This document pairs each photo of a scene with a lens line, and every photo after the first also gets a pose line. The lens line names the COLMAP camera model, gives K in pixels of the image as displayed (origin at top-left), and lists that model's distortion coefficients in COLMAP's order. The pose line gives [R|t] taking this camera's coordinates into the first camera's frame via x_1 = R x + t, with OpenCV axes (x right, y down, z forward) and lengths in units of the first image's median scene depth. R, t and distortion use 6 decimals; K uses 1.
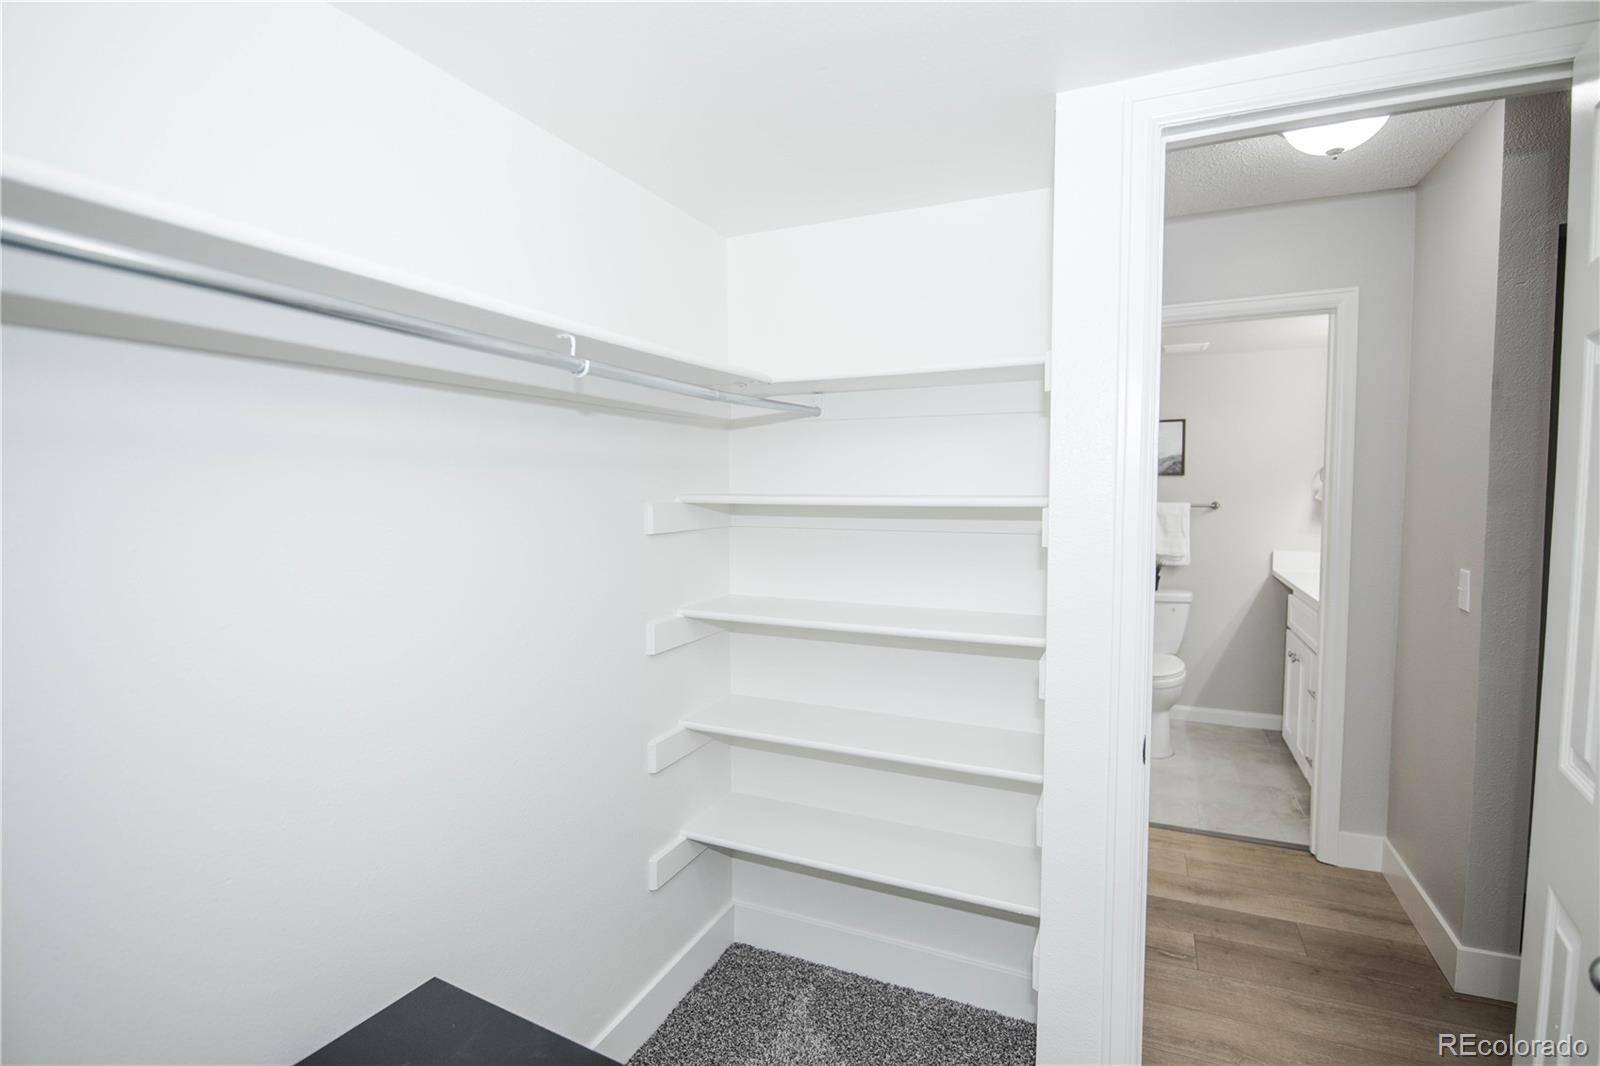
lens RADIAL K [[762.2, 0, 802.8], [0, 762.2, 531.5], [0, 0, 1]] dist [0.000769, -0.006667]
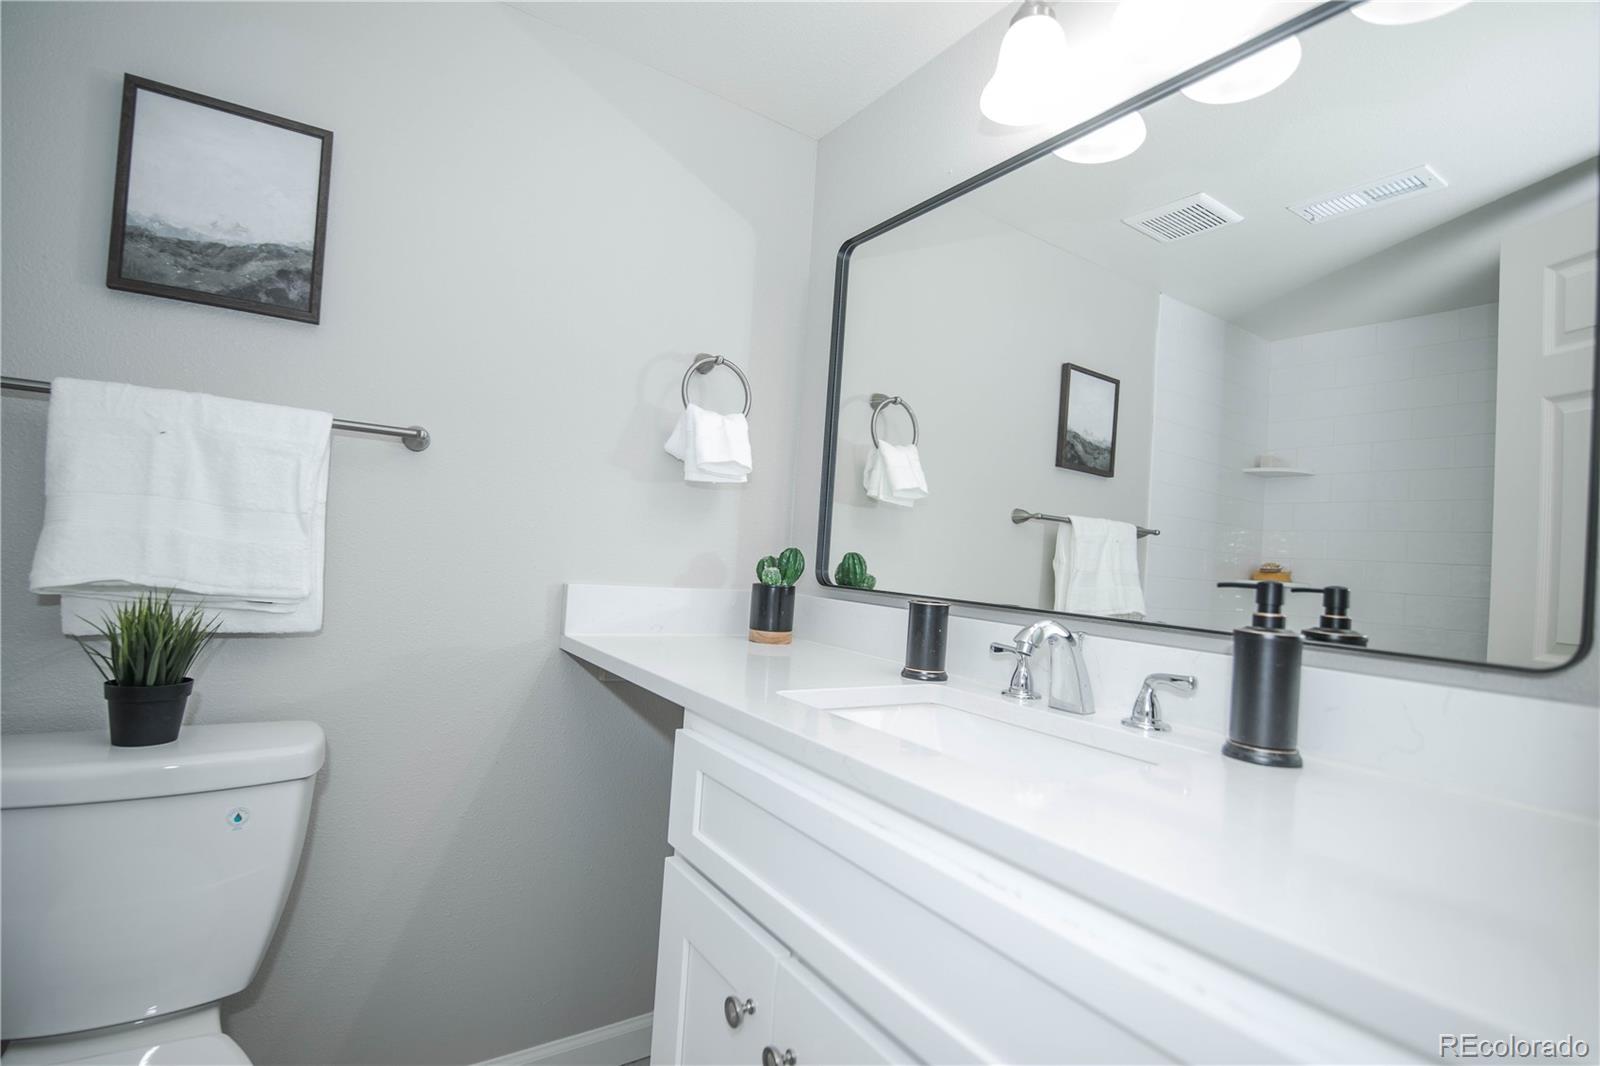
lens RADIAL K [[762.2, 0, 792.0], [0, 762.2, 542.3], [0, 0, 1]] dist [0.000769, -0.006667]
pose [[0.533473, 0.069695, 0.842941, 0.358456], [-0.013331, 0.997168, -0.074009, 0.030075], [-0.845712, 0.028244, 0.532891, 0.694224]]
